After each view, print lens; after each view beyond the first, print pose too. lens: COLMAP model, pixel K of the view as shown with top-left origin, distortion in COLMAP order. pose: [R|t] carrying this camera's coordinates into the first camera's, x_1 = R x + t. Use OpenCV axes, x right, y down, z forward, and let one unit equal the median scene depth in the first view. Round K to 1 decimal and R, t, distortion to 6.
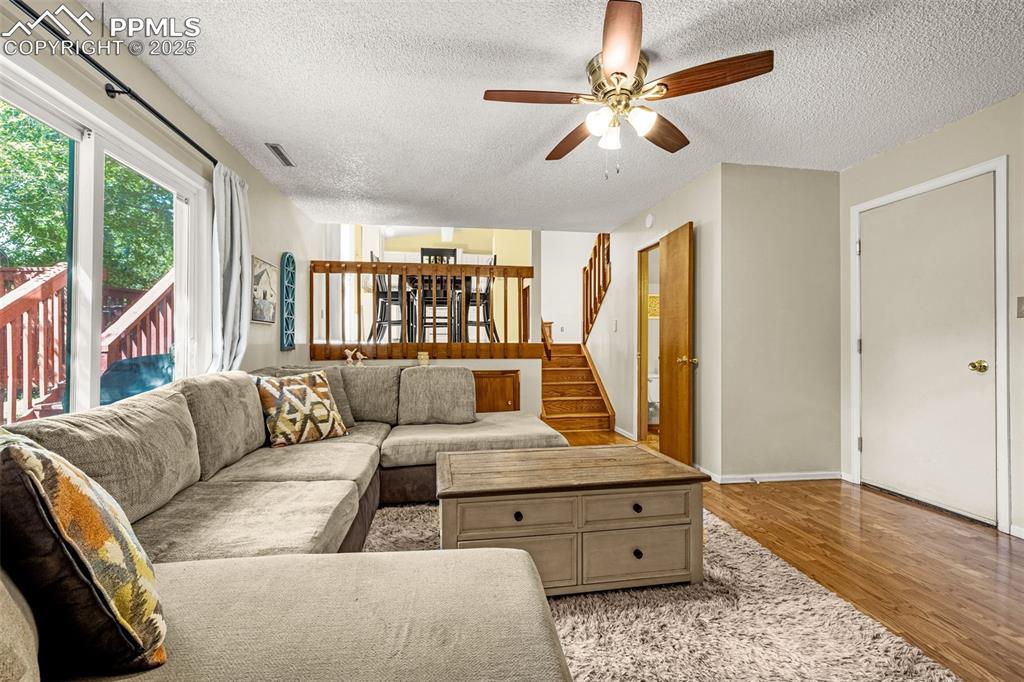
lens RADIAL K [[442.4, 0, 512.6], [0, 442.4, 338.6], [0, 0, 1]] dist [-0.001152, 0.001545]
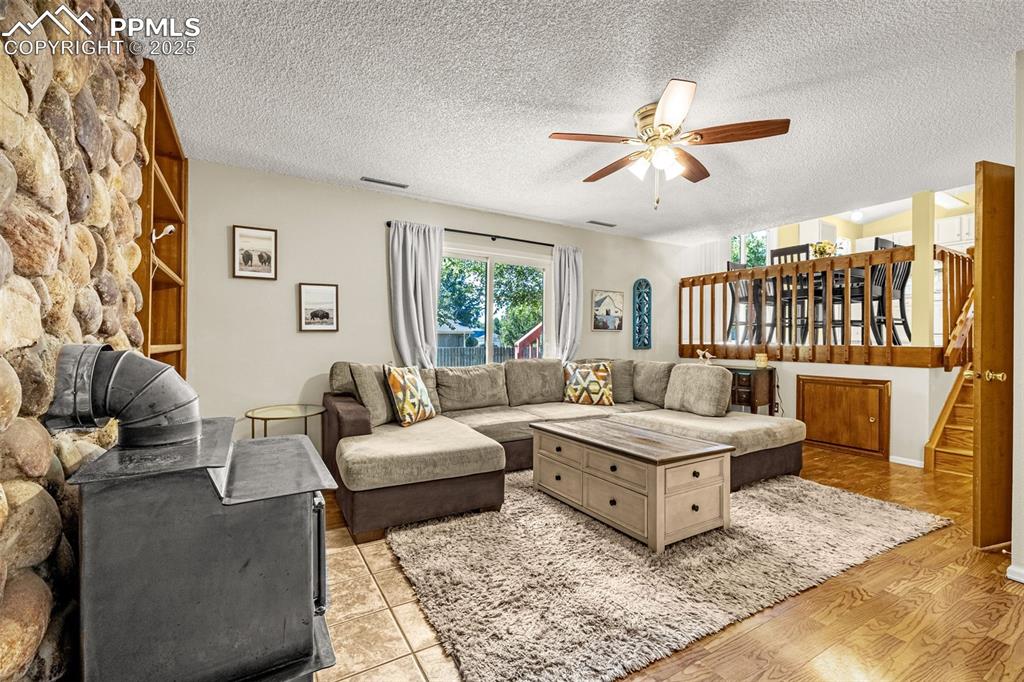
lens RADIAL K [[442.4, 0, 495.6], [0, 442.4, 337.3], [0, 0, 1]] dist [-0.001152, 0.001545]
pose [[0.331414, -0.004902, -0.943473, 0.926665], [0.001077, 0.999988, -0.004817, -0.005471], [0.943485, 0.000581, 0.331416, 0.140988]]
